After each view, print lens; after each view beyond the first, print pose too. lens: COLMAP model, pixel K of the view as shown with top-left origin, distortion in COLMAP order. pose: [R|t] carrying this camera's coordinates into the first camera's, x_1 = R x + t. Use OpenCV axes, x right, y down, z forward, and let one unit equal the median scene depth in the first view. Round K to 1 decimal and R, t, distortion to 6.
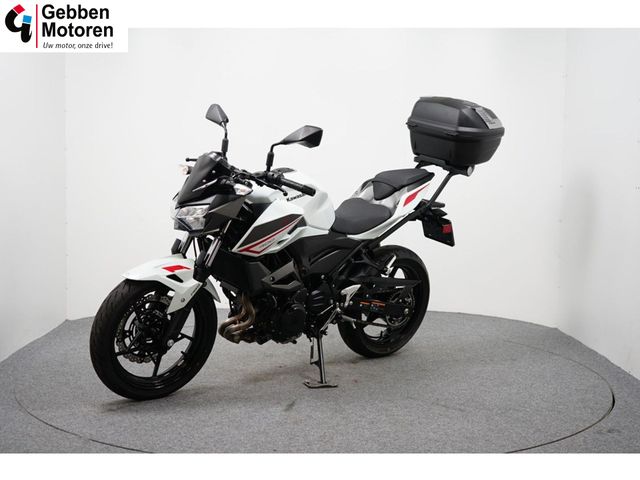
lens RADIAL K [[878.3, 0, 320.0], [0, 878.3, 240.0], [0, 0, 1]] dist [0.001136, -0.003058]
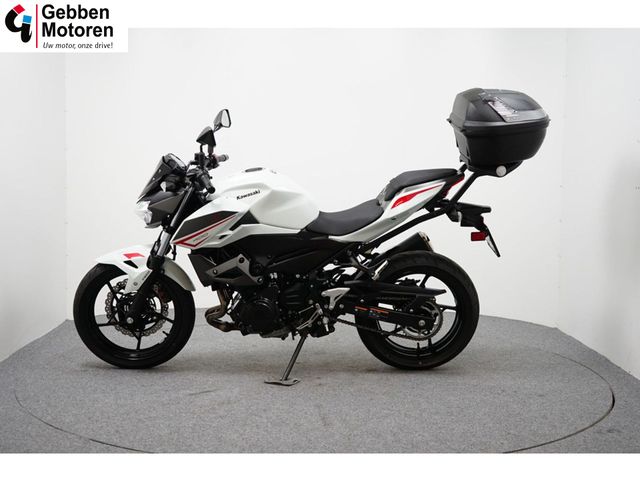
lens RADIAL K [[878.3, 0, 320.0], [0, 878.3, 240.0], [0, 0, 1]] dist [0.001136, -0.003058]
pose [[0.777733, 0.047316, -0.626811, 0.649220], [-0.053289, 0.998536, 0.009258, -0.009880], [0.626331, 0.026202, 0.779116, 0.232767]]
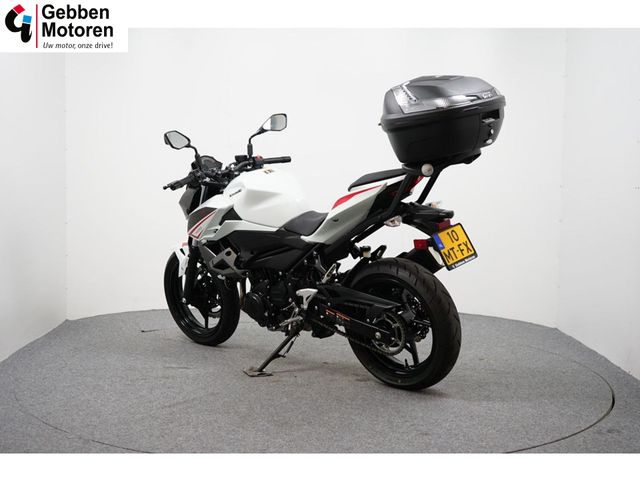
lens RADIAL K [[878.3, 0, 320.0], [0, 878.3, 240.0], [0, 0, 1]] dist [0.001136, -0.003058]
pose [[0.108648, 0.066554, -0.991850, 1.025701], [-0.092194, 0.994131, 0.056608, -0.059396], [0.989796, 0.085292, 0.114146, 0.924139]]
